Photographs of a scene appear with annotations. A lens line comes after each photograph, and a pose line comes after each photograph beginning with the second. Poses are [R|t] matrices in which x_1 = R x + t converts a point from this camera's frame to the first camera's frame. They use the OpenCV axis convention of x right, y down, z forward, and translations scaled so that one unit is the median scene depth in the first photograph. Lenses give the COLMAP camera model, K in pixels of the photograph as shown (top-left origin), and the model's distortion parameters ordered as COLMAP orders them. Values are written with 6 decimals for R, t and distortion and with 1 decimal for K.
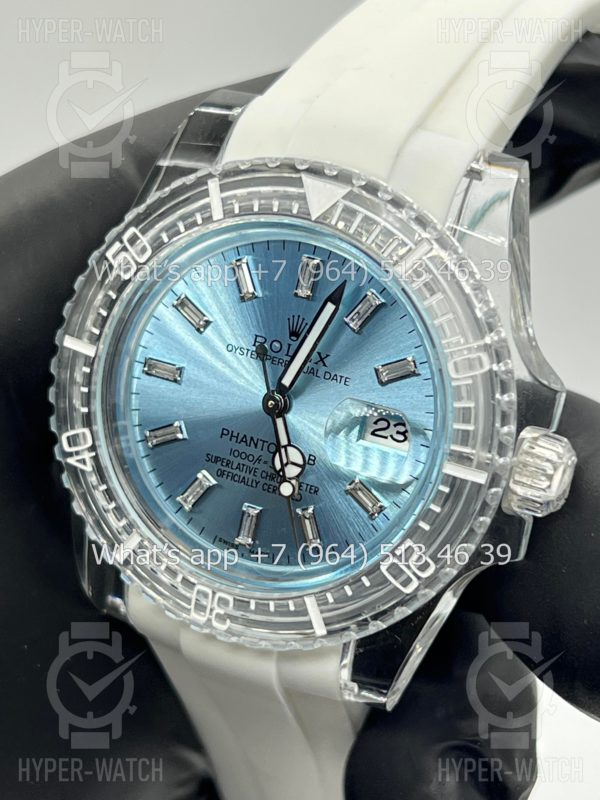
lens RADIAL K [[1891.1, 0, 297.3], [0, 1891.1, 406.2], [0, 0, 1]] dist [0.339425, 0.000000]
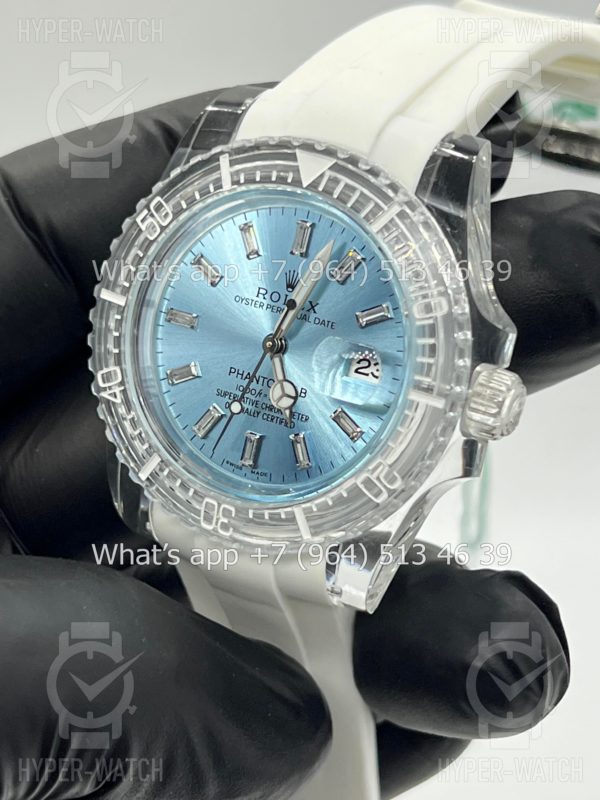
lens RADIAL K [[1891.1, 0, 284.8], [0, 1891.1, 390.5], [0, 0, 1]] dist [0.339425, 0.000000]
pose [[0.996497, 0.013678, -0.082504, 0.092949], [-0.018152, 0.998391, -0.053726, 0.090028], [0.081637, 0.055035, 0.995141, -0.172187]]
